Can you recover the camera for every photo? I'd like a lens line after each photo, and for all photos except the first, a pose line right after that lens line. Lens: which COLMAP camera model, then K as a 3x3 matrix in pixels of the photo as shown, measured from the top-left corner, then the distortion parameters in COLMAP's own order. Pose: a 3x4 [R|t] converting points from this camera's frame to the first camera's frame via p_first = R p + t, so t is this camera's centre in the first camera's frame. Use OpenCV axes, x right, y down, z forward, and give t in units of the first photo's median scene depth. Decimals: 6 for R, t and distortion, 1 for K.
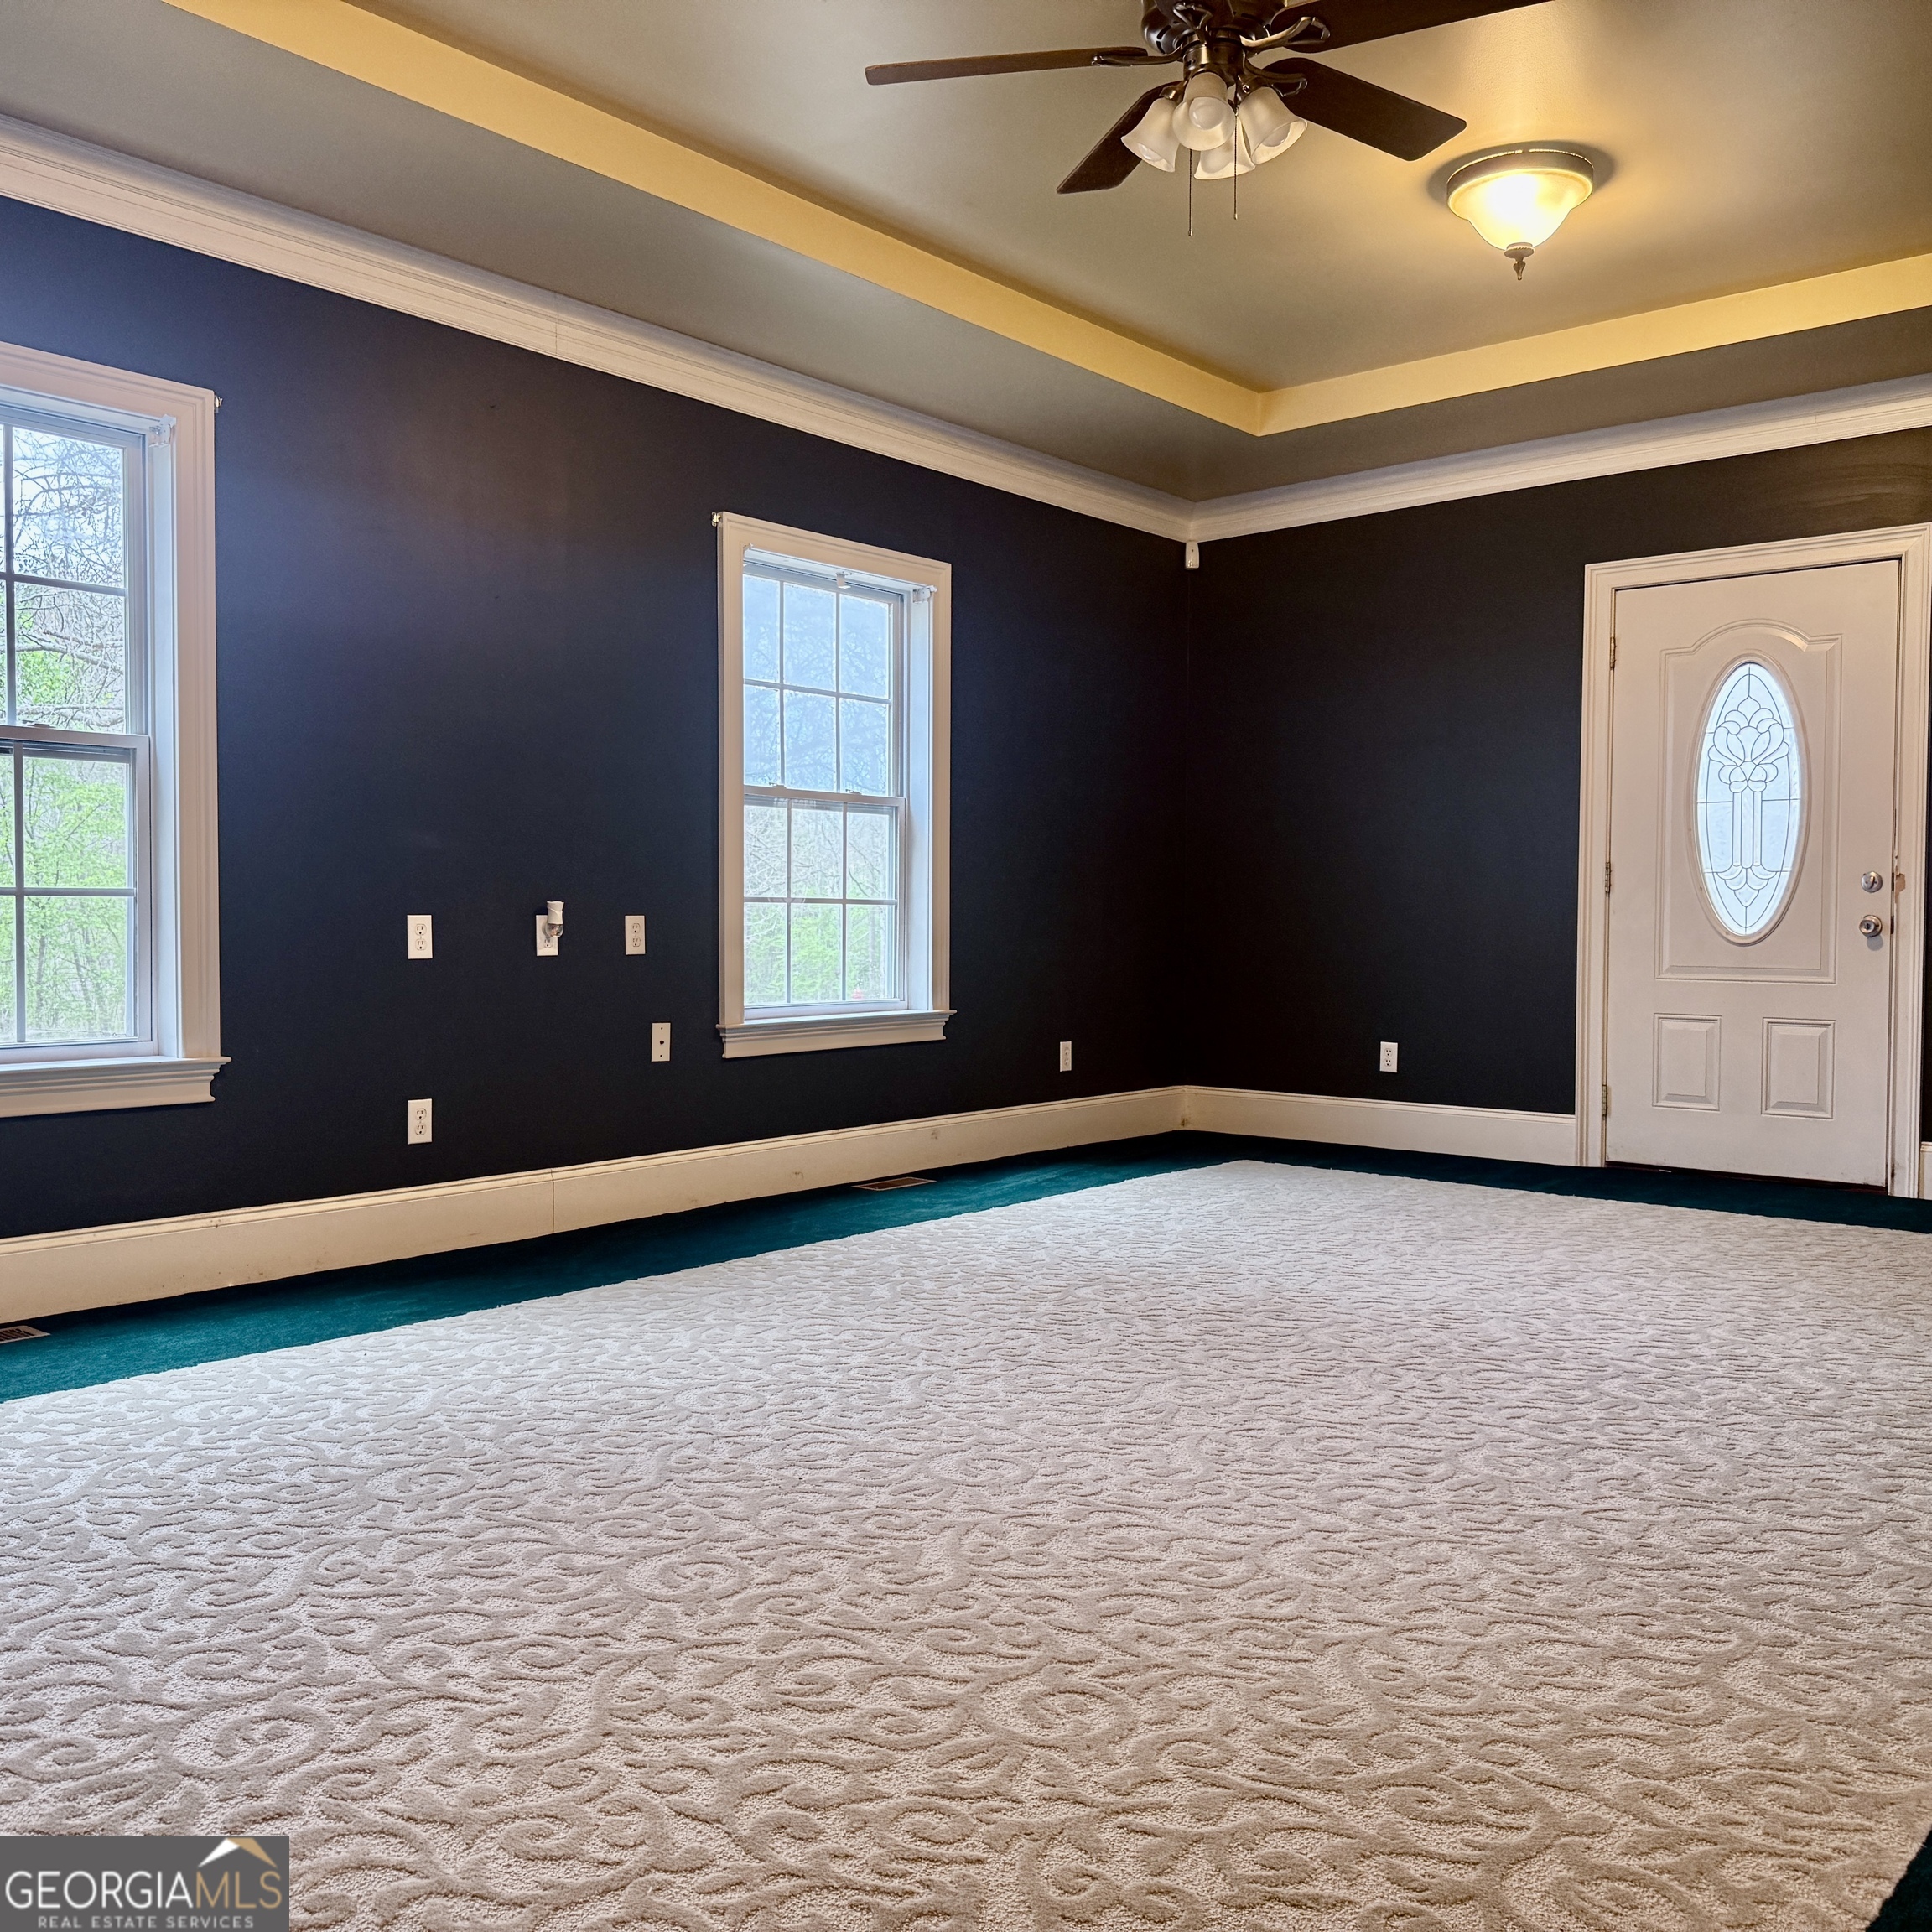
lens RADIAL K [[1826.2, 0, 890.6], [0, 1826.2, 962.6], [0, 0, 1]] dist [0.174237, -0.369828]
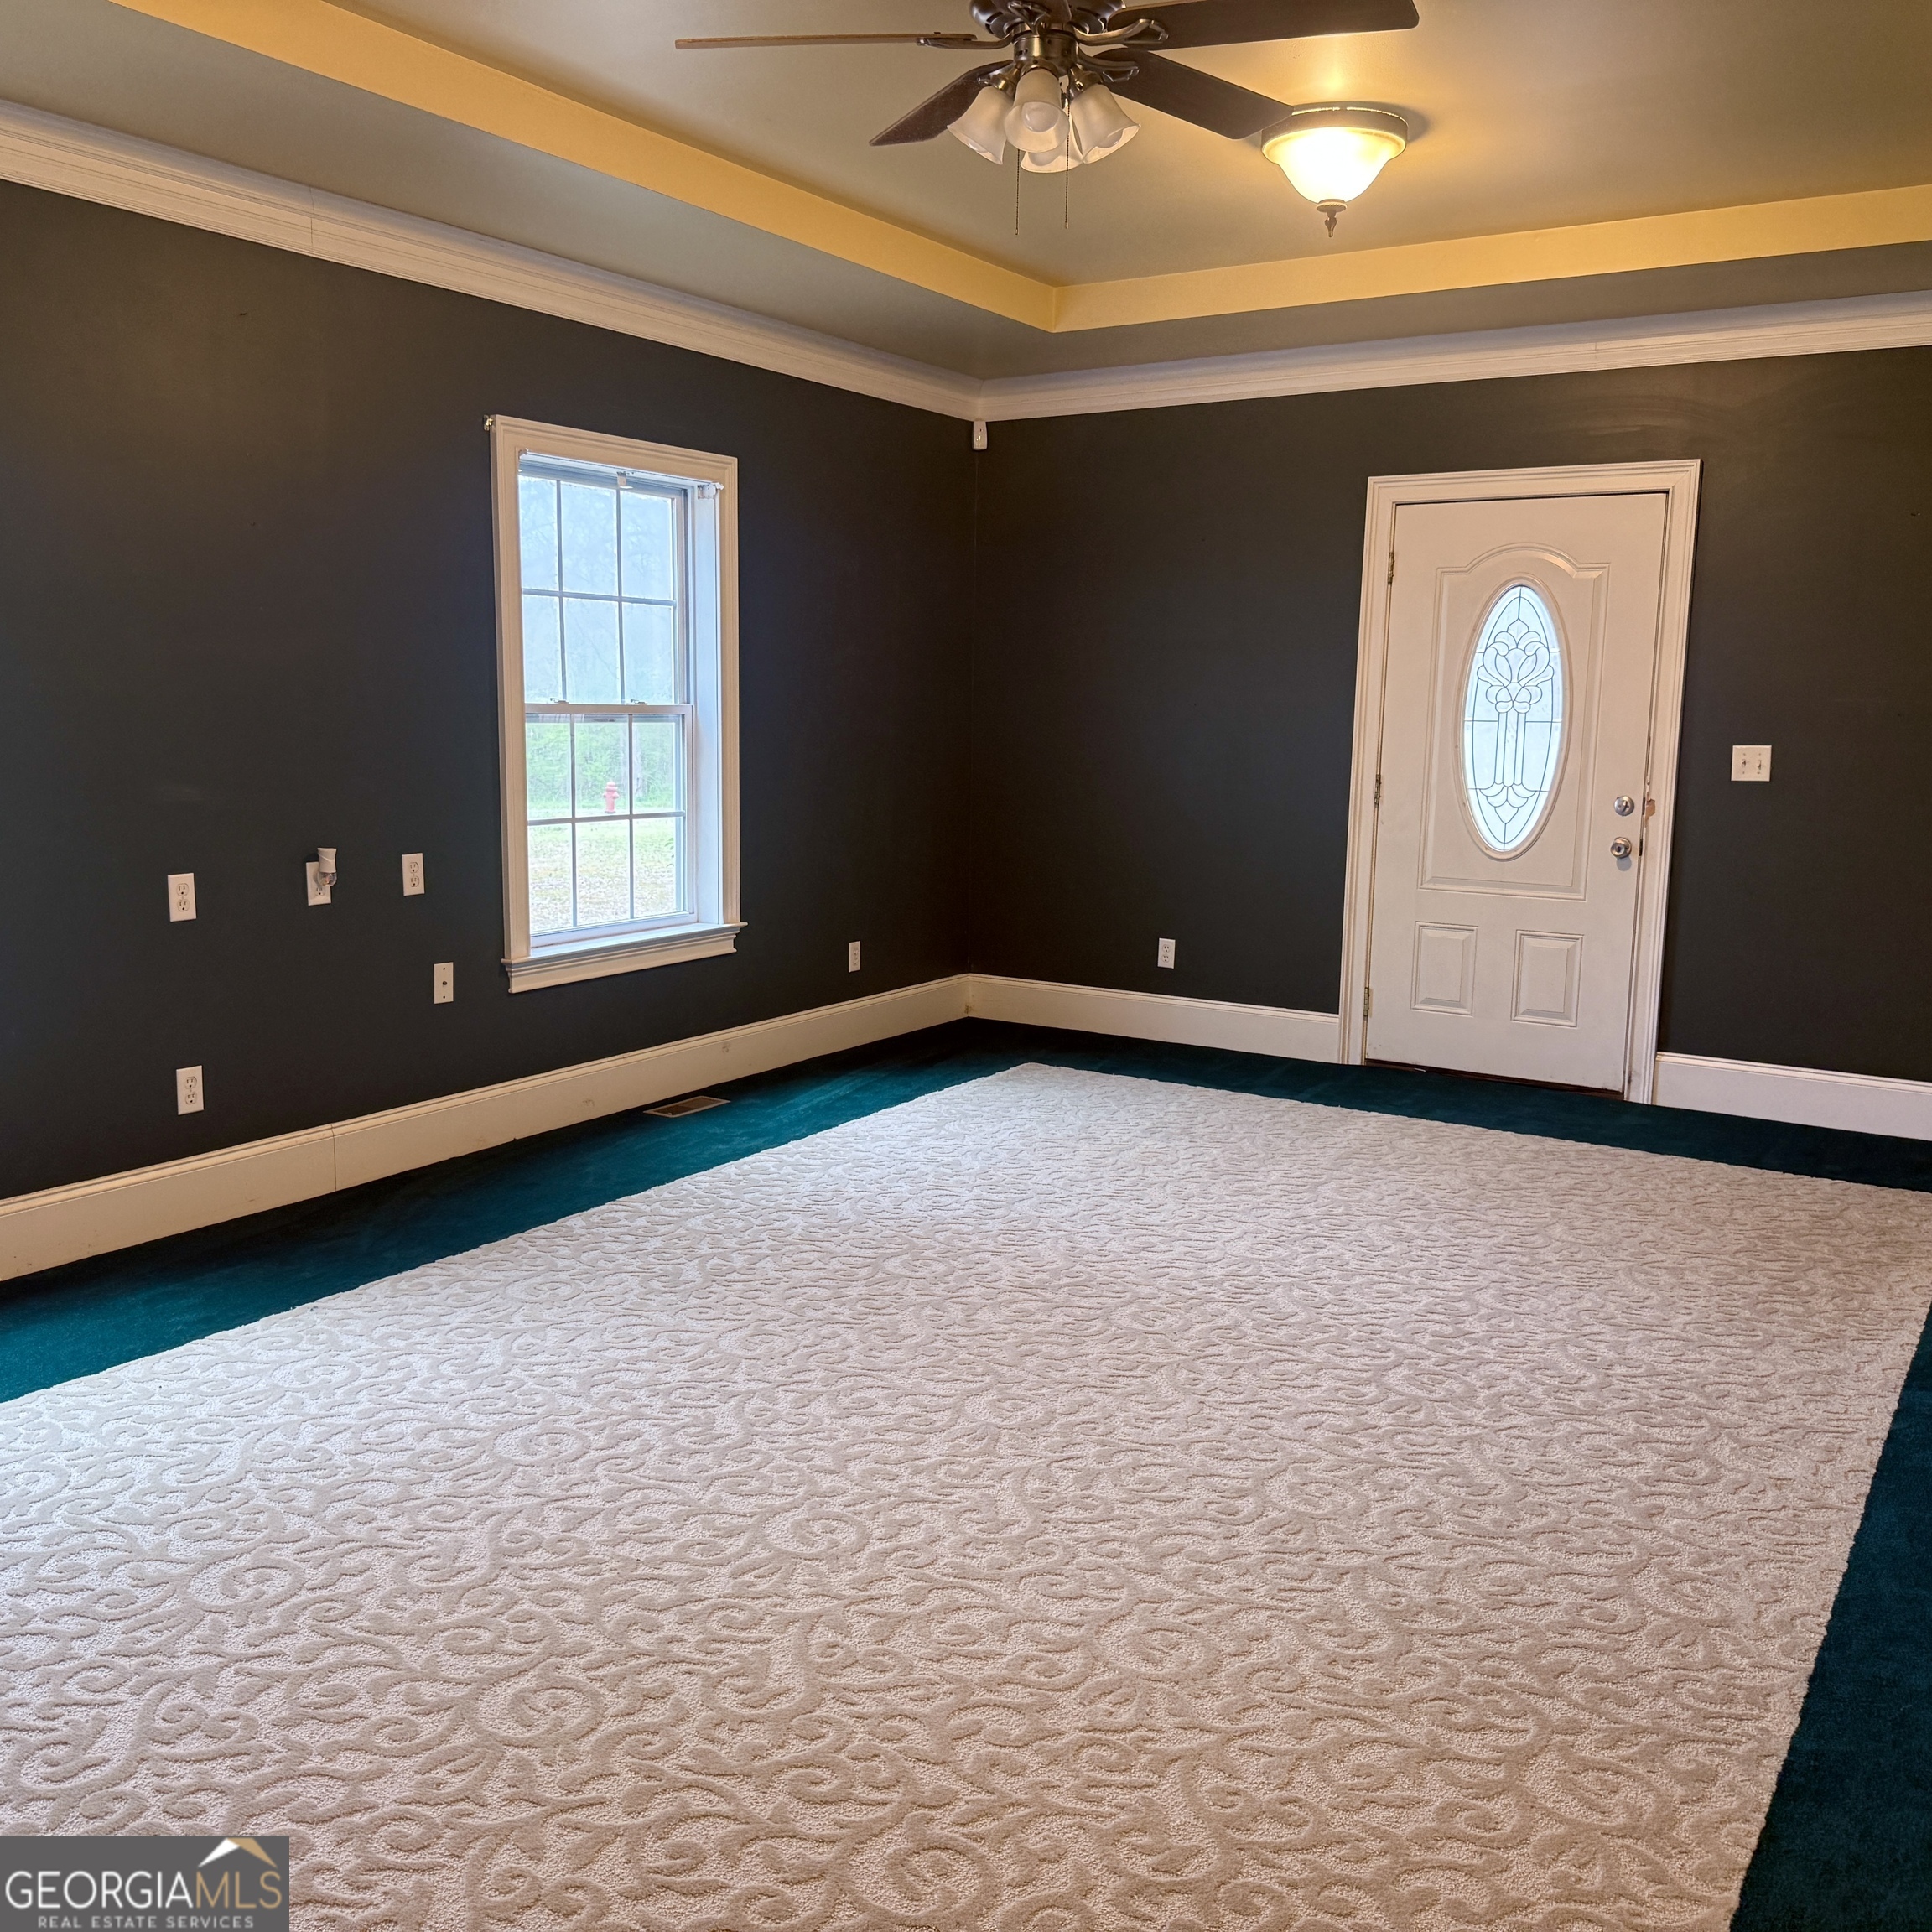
lens RADIAL K [[1842.5, 0, 897.8], [0, 1842.5, 965.0], [0, 0, 1]] dist [0.158441, -0.418560]
pose [[0.990655, -0.013295, 0.135743, -0.031684], [-0.003151, 0.992742, 0.120226, -0.121046], [-0.136356, -0.119530, 0.983422, 0.019286]]
